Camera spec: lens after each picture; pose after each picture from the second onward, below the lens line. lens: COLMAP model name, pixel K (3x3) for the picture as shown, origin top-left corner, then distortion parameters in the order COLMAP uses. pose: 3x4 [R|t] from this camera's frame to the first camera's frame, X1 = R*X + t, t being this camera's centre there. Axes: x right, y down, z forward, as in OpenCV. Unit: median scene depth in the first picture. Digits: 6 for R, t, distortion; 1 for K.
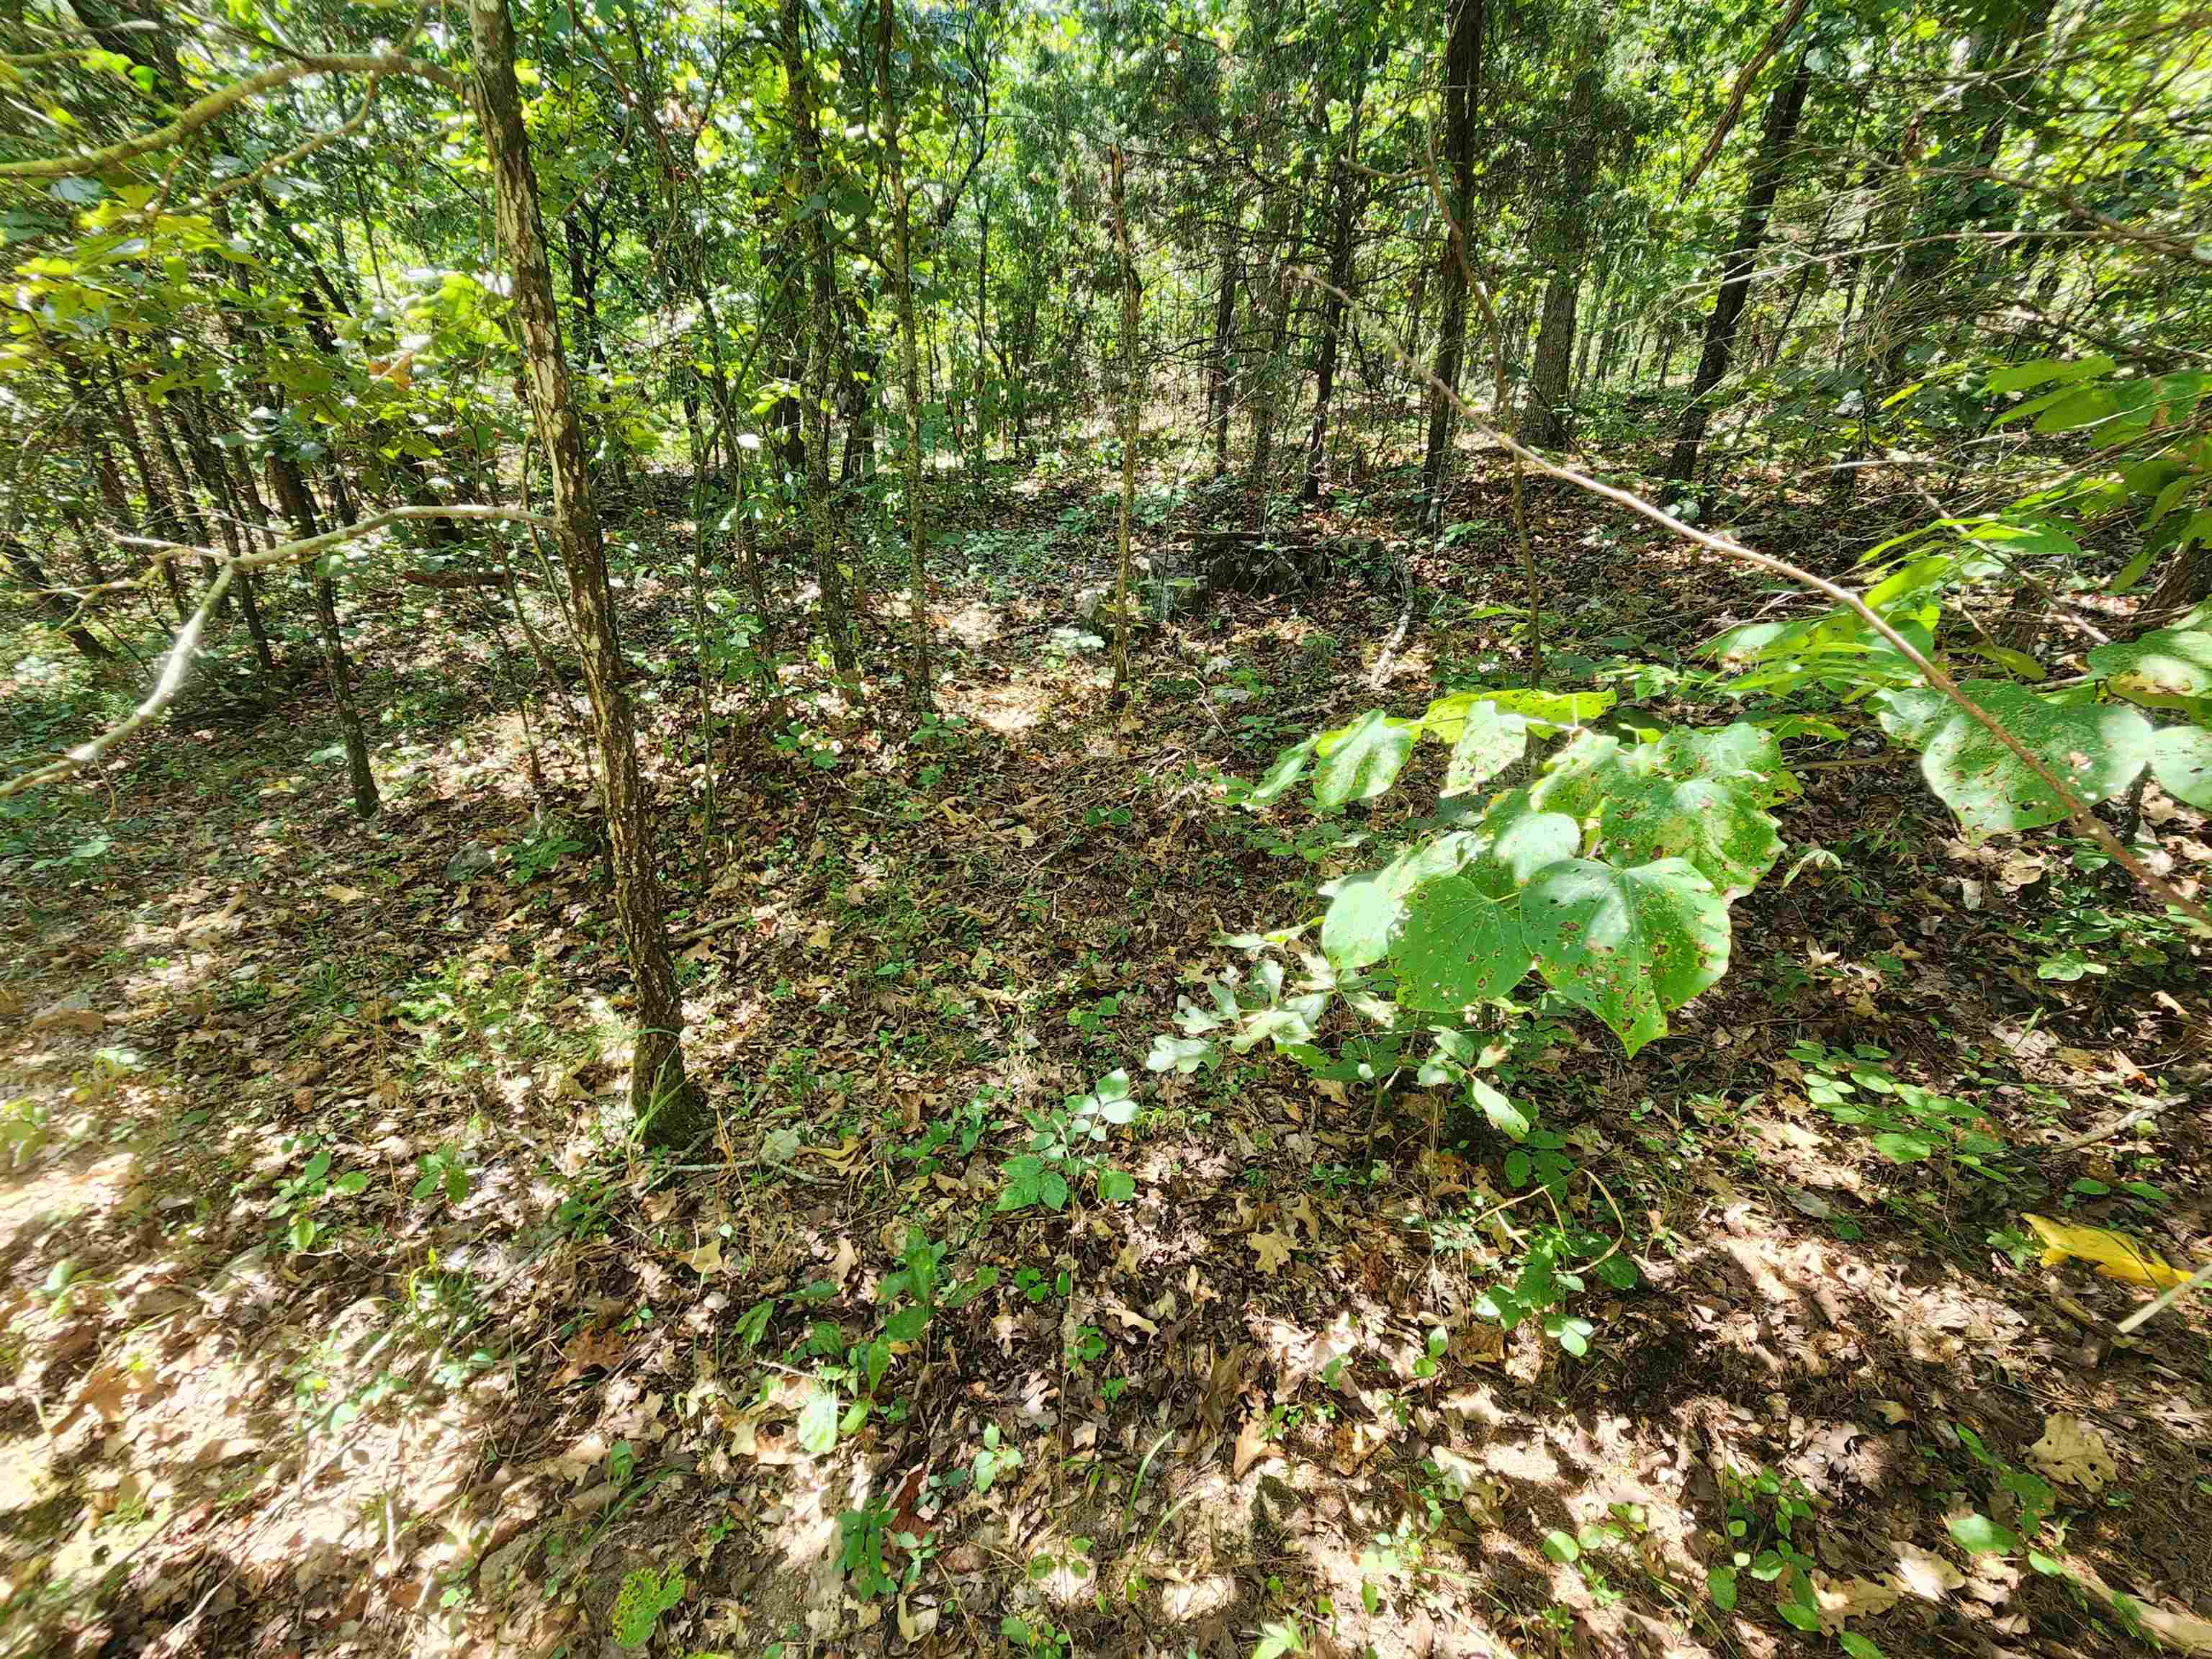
lens RADIAL K [[919.1, 0, 1106.0], [0, 919.1, 840.5], [0, 0, 1]] dist [0.005809, 0.000016]
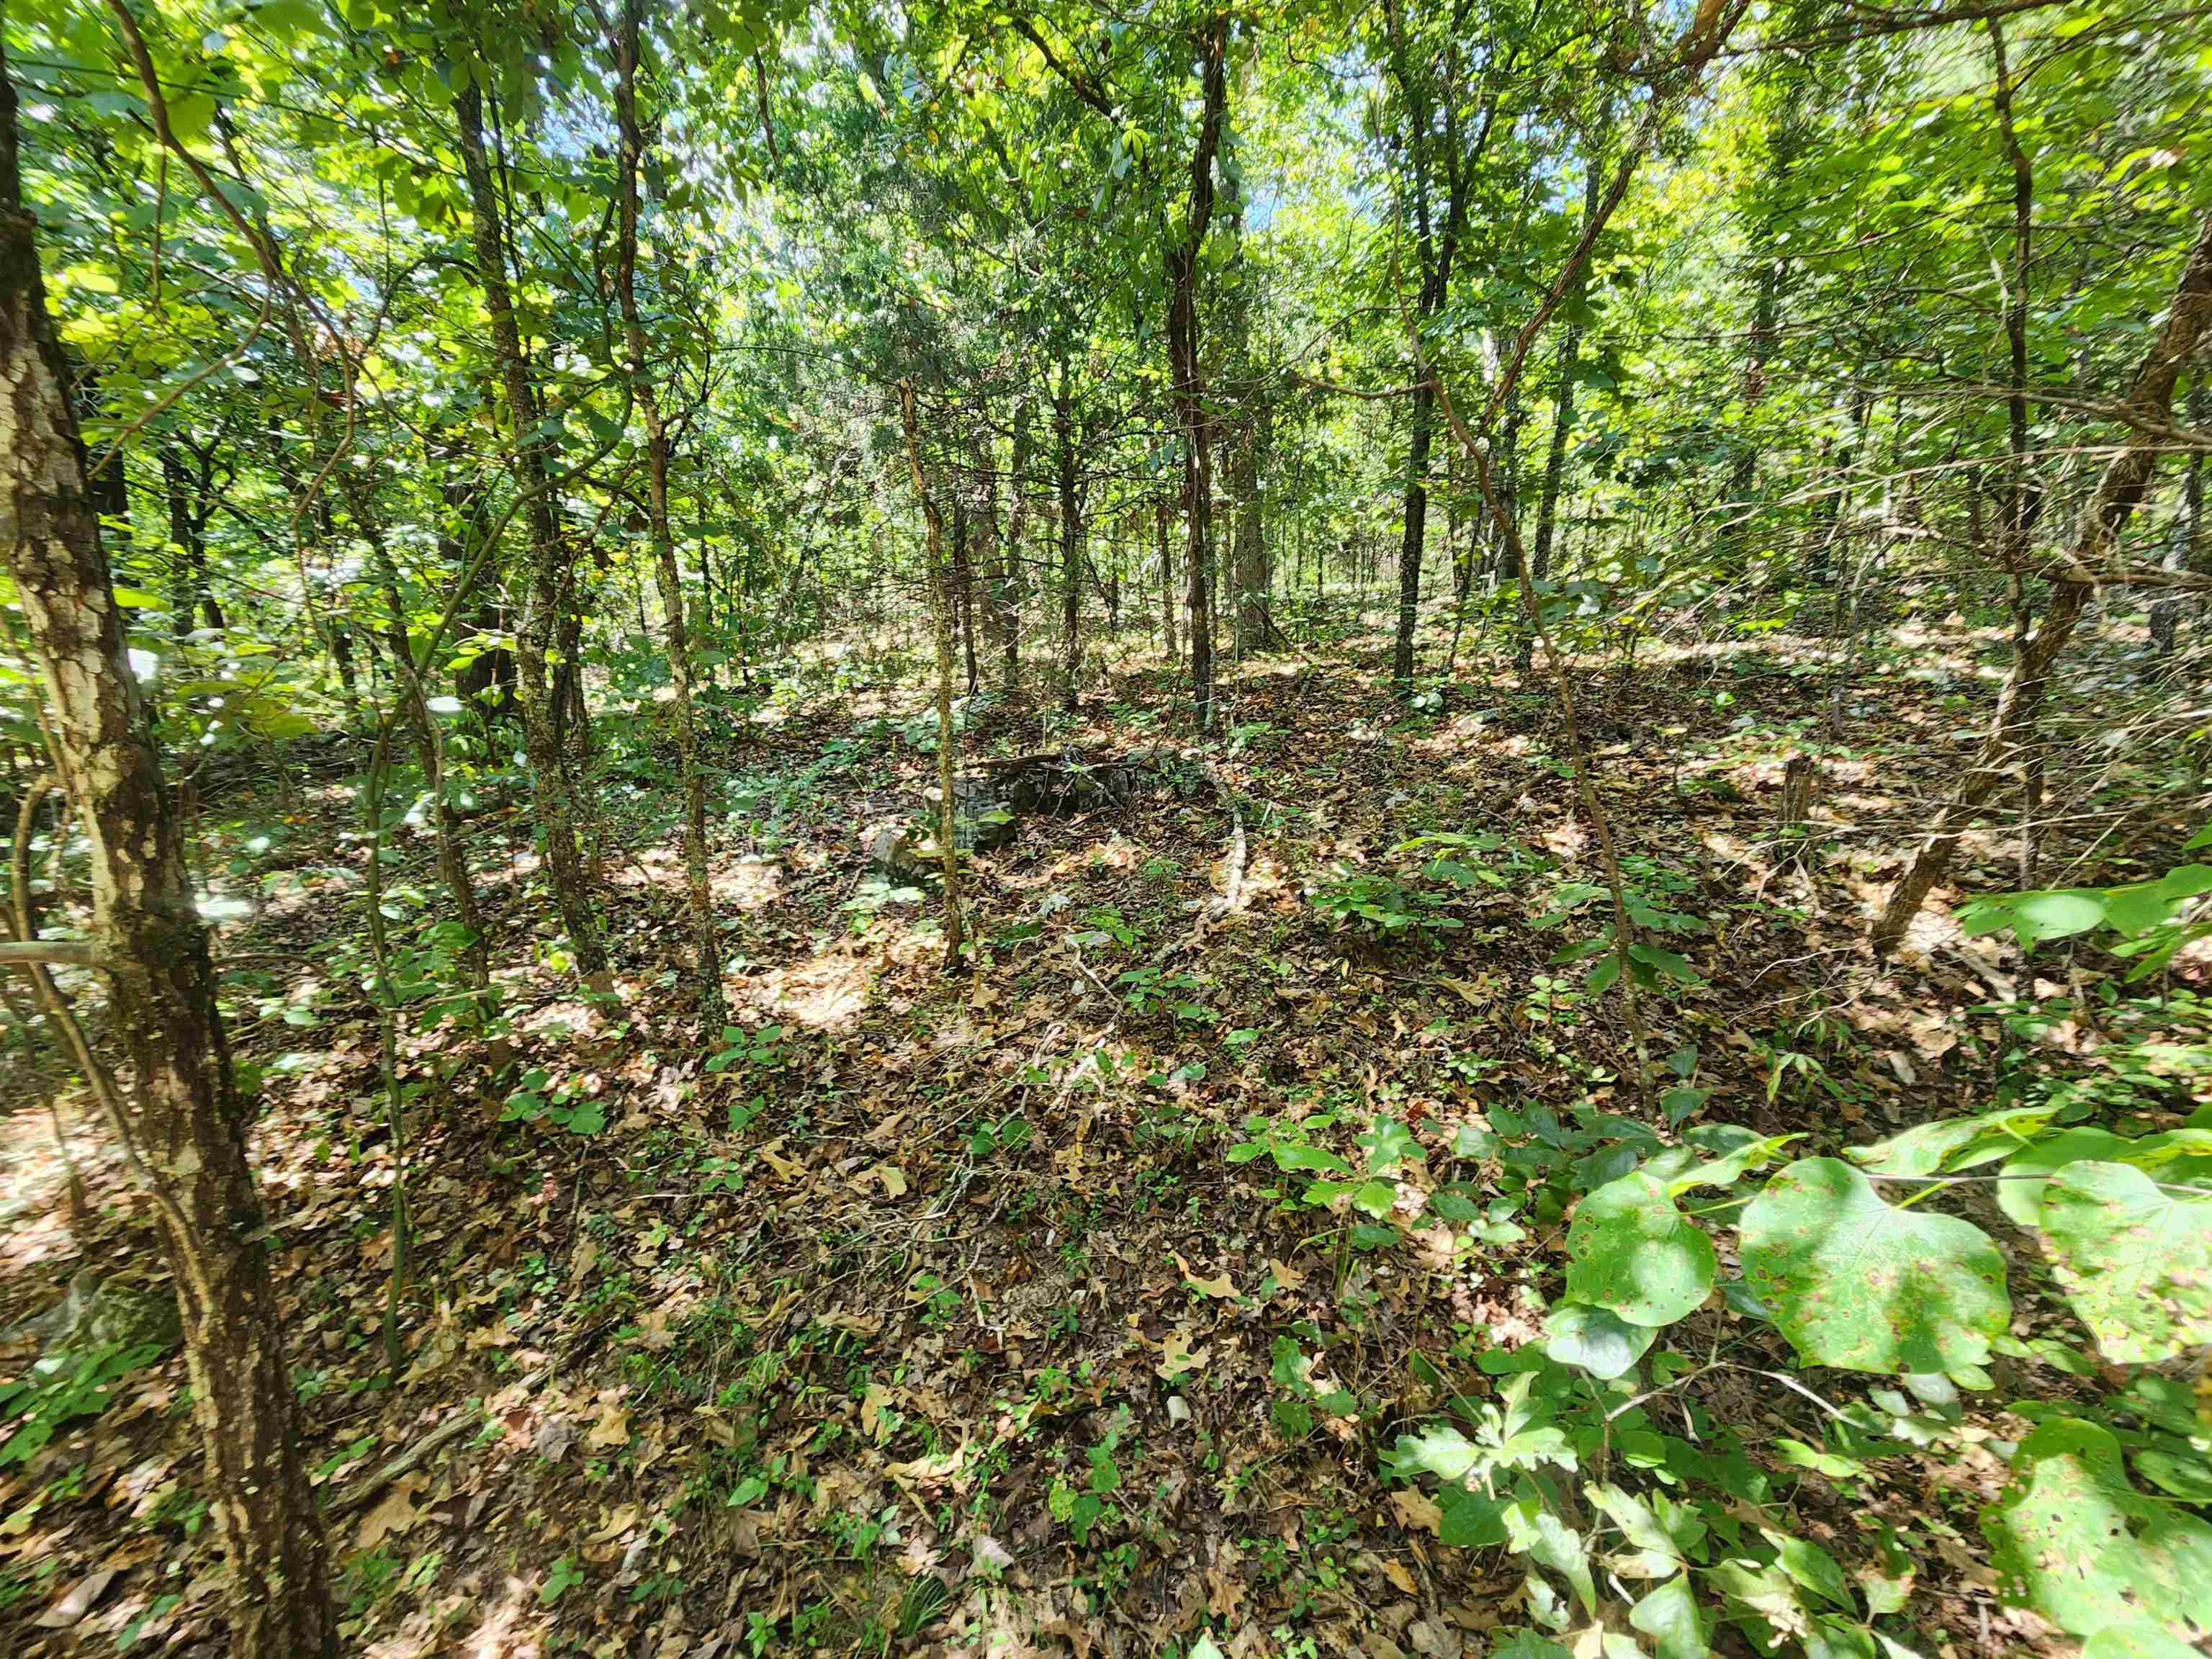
lens RADIAL K [[919.1, 0, 1106.0], [0, 919.1, 840.5], [0, 0, 1]] dist [0.005809, 0.000016]
pose [[0.954644, -0.107921, 0.277502, -0.081087], [0.162804, 0.969536, -0.183015, -0.088058], [-0.249298, 0.219893, 0.943132, 0.147935]]
